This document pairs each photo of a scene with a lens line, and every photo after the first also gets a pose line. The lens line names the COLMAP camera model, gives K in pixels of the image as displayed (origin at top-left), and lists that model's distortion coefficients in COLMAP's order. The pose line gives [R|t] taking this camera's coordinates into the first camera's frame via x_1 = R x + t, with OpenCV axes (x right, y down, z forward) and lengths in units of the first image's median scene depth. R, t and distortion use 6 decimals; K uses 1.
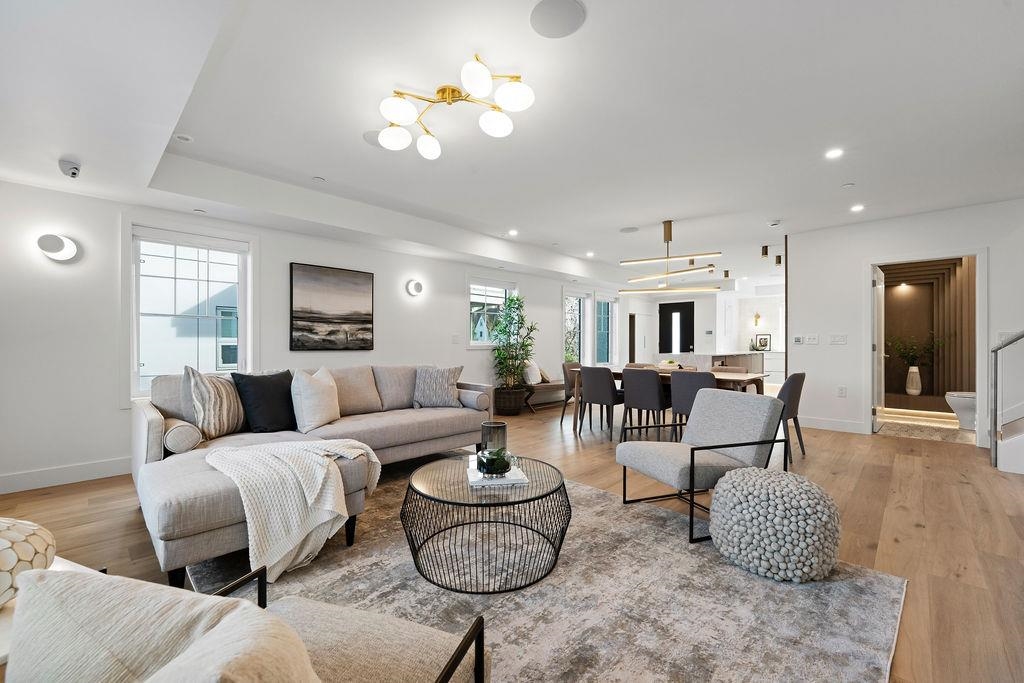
lens RADIAL K [[415.5, 0, 515.1], [0, 415.5, 341.5], [0, 0, 1]] dist [-0.001202, -0.000840]
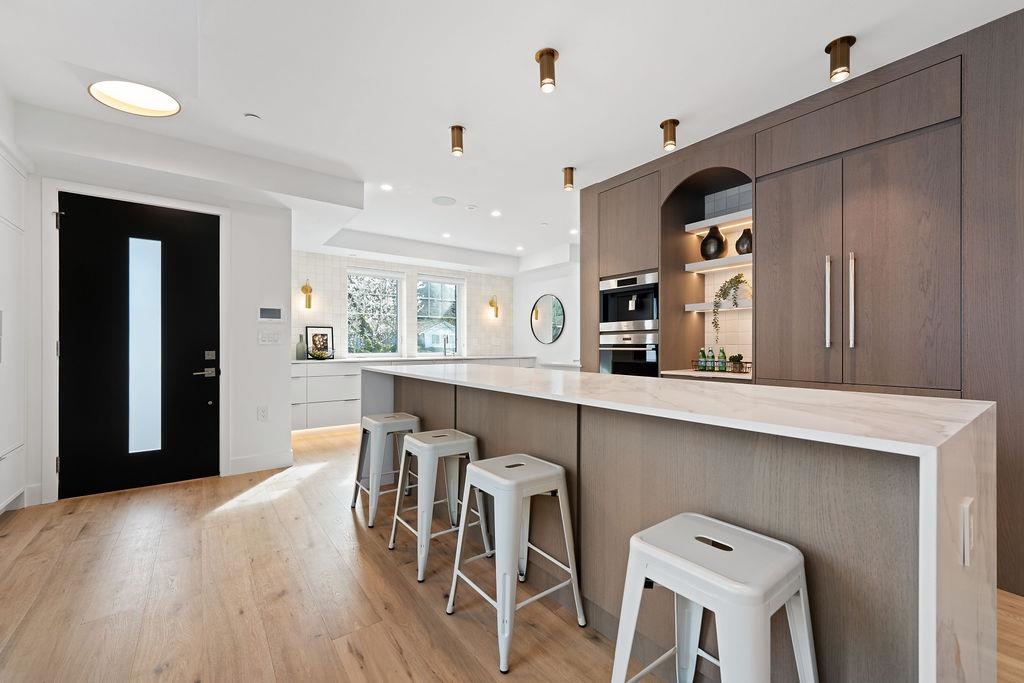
lens RADIAL K [[415.5, 0, 511.3], [0, 415.5, 343.4], [0, 0, 1]] dist [-0.001202, -0.000840]
pose [[0.164230, 0.001200, 0.986421, 0.307372], [-0.004566, 0.999989, -0.000457, 0.007022], [-0.986411, -0.004429, 0.164234, 1.516902]]
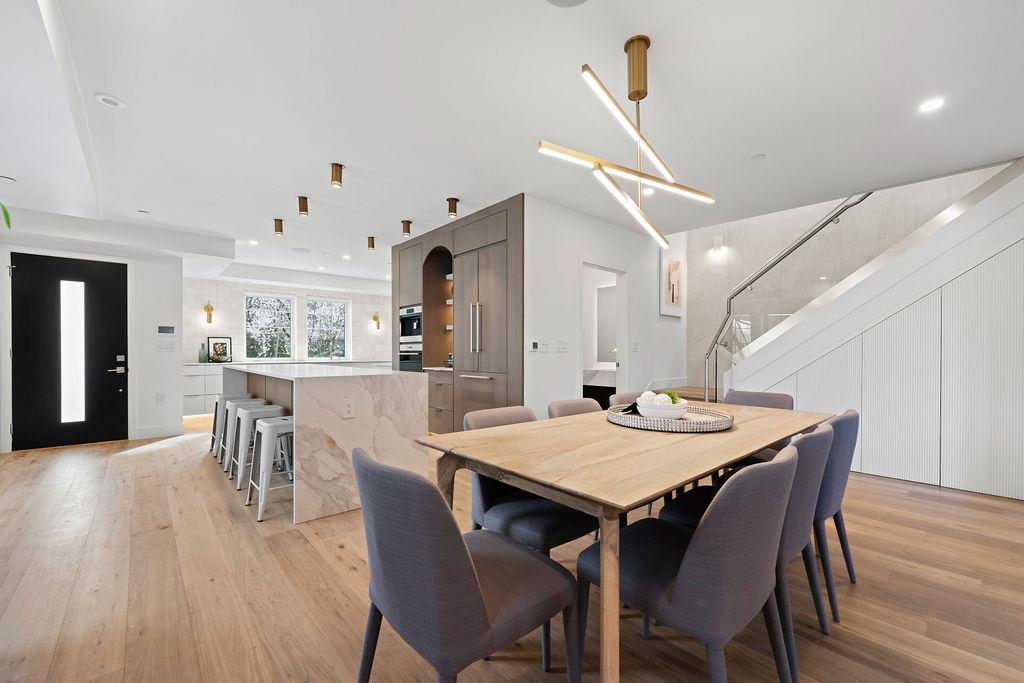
lens RADIAL K [[415.5, 0, 512.5], [0, 415.5, 352.4], [0, 0, 1]] dist [-0.001202, -0.000840]
pose [[0.072717, -0.004501, 0.997342, -0.038149], [-0.004713, 0.999977, 0.004856, 0.004574], [-0.997341, -0.005054, 0.072695, 1.091941]]
